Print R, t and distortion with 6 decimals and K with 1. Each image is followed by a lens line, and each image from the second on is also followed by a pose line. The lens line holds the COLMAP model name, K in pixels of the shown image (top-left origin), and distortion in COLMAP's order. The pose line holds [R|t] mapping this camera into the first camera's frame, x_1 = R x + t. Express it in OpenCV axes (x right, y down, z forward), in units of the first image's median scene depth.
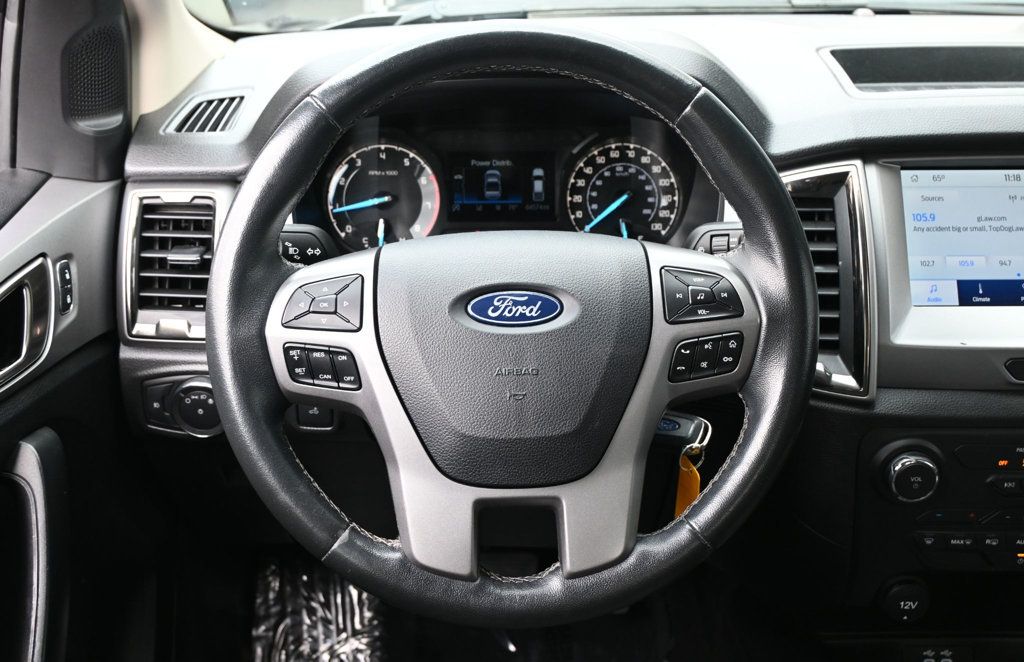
lens RADIAL K [[1186.9, 0, 512.0], [0, 1186.9, 331.0], [0, 0, 1]] dist [0.010294, -0.016867]
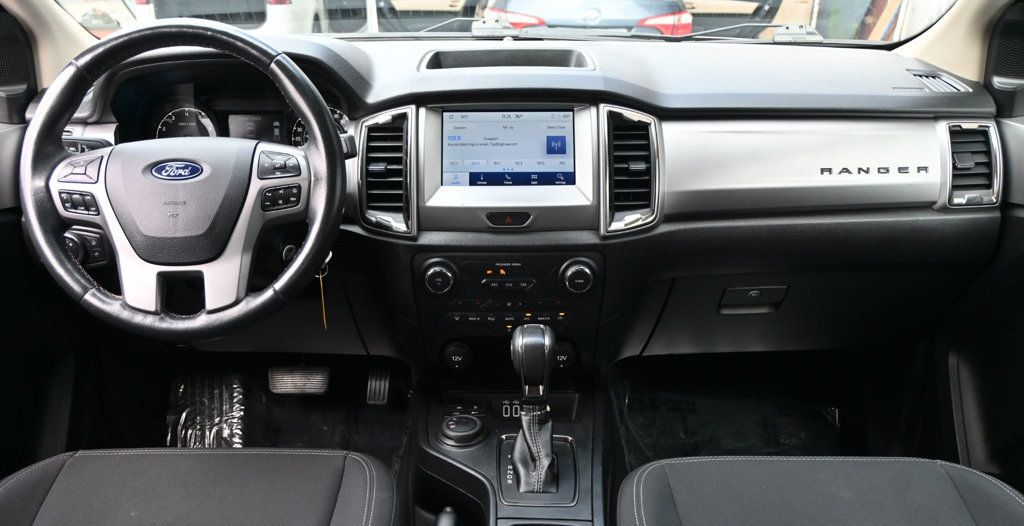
lens RADIAL K [[833.3, 0, 507.5], [0, 833.3, 340.0], [0, 0, 1]] dist [-0.004974, -0.004530]
pose [[0.999827, 0.002038, -0.018480, 0.546614], [-0.001422, 0.999444, 0.033303, 0.202782], [0.018538, -0.033271, 0.999274, -0.324504]]
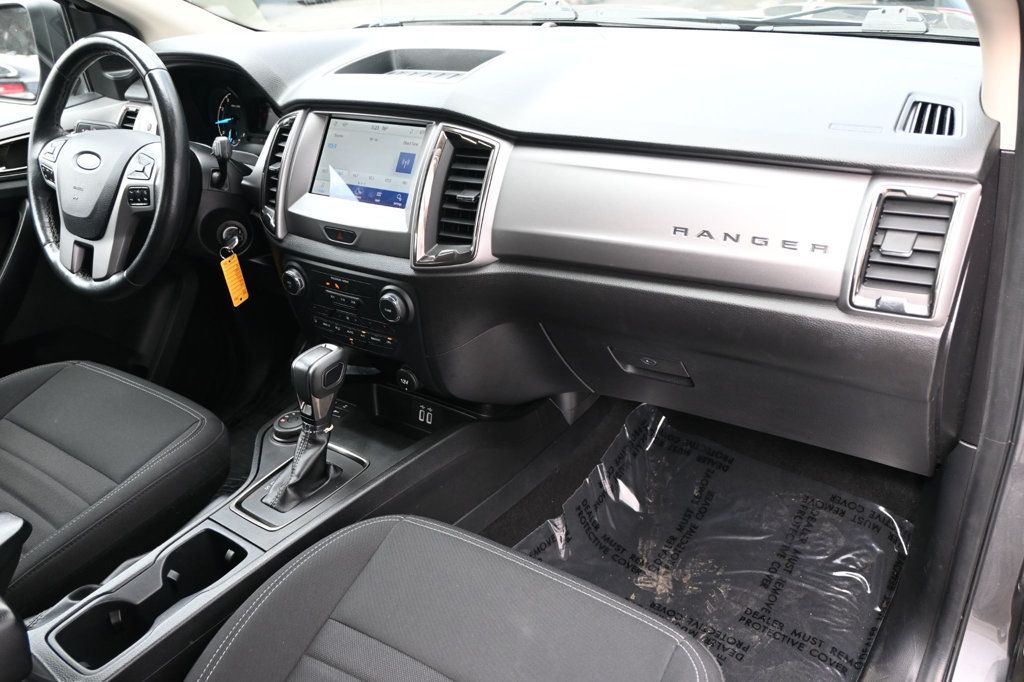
lens RADIAL K [[791.5, 0, 512.0], [0, 791.5, 341.0], [0, 0, 1]] dist [0.008257, 0.002905]
pose [[0.807943, 0.222330, -0.545708, 1.566055], [-0.149869, 0.973168, 0.174596, -0.069545], [0.569883, -0.059279, 0.819585, 0.179315]]
